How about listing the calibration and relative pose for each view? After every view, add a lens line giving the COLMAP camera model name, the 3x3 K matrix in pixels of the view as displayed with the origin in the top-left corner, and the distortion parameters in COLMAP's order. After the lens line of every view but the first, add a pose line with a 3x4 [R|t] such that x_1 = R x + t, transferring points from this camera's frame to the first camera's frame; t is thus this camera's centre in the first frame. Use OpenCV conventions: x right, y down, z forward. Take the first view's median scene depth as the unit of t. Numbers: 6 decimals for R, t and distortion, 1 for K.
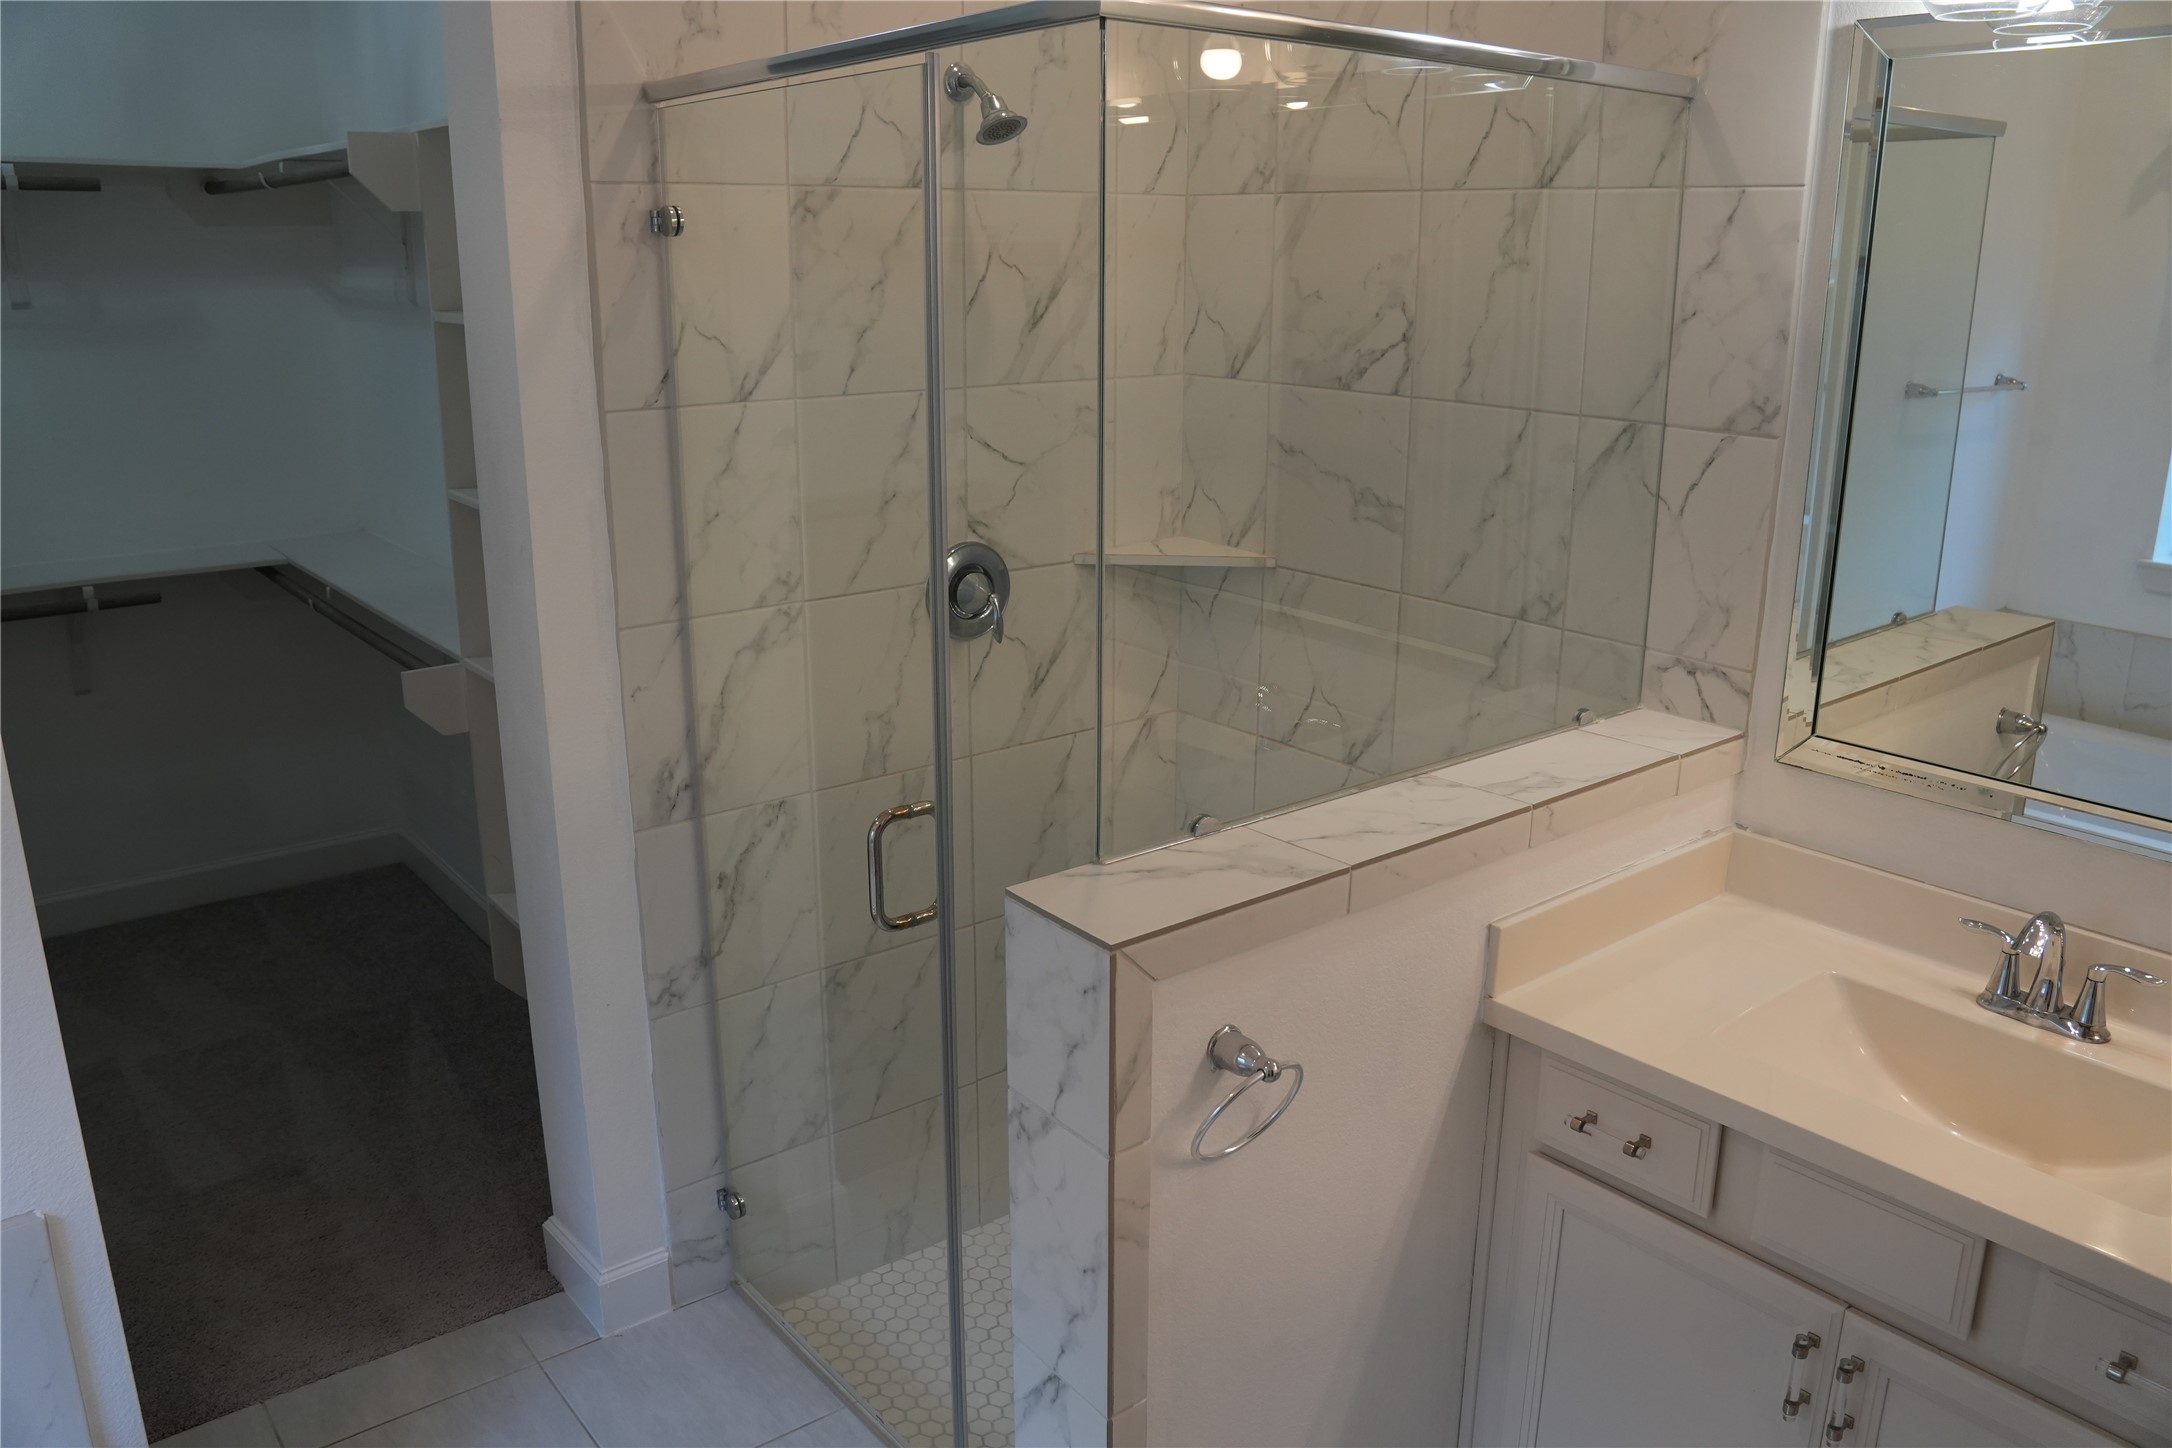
lens RADIAL K [[1634.1, 0, 1086.6], [0, 1634.1, 722.4], [0, 0, 1]] dist [-0.136101, 0.105515]
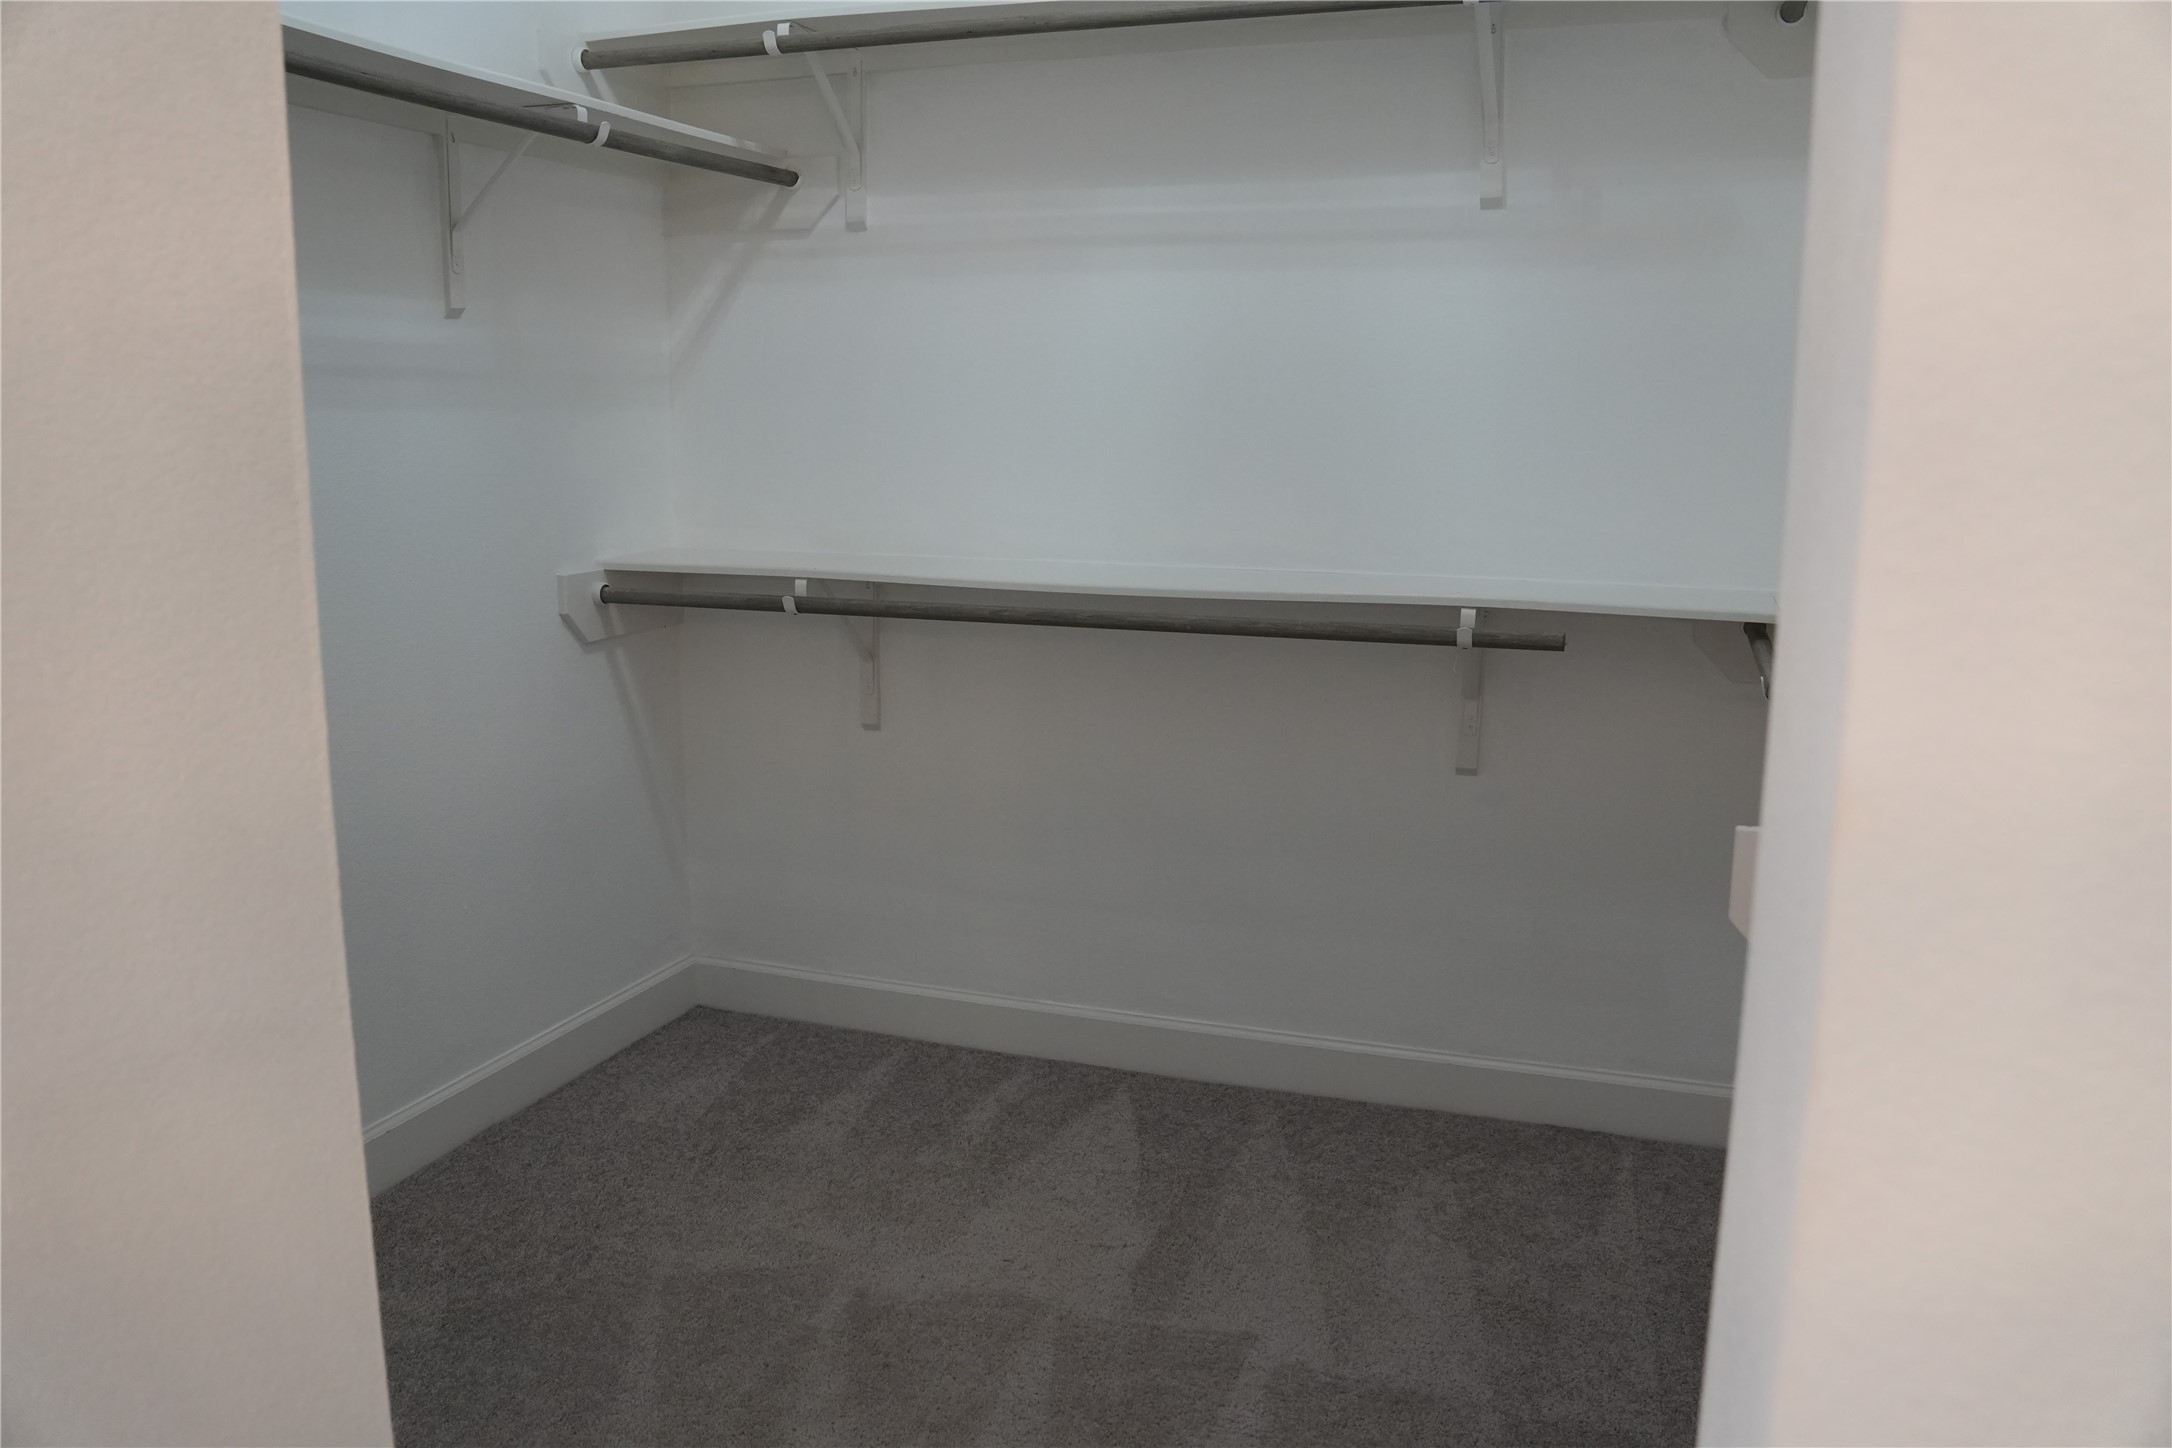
lens RADIAL K [[1634.1, 0, 1086.1], [0, 1634.1, 725.1], [0, 0, 1]] dist [-0.136101, 0.105515]
pose [[0.524073, 0.158705, -0.836756, -0.144191], [-0.238106, 0.970610, 0.034963, -0.024820], [0.817712, 0.180913, 0.546459, 0.490821]]
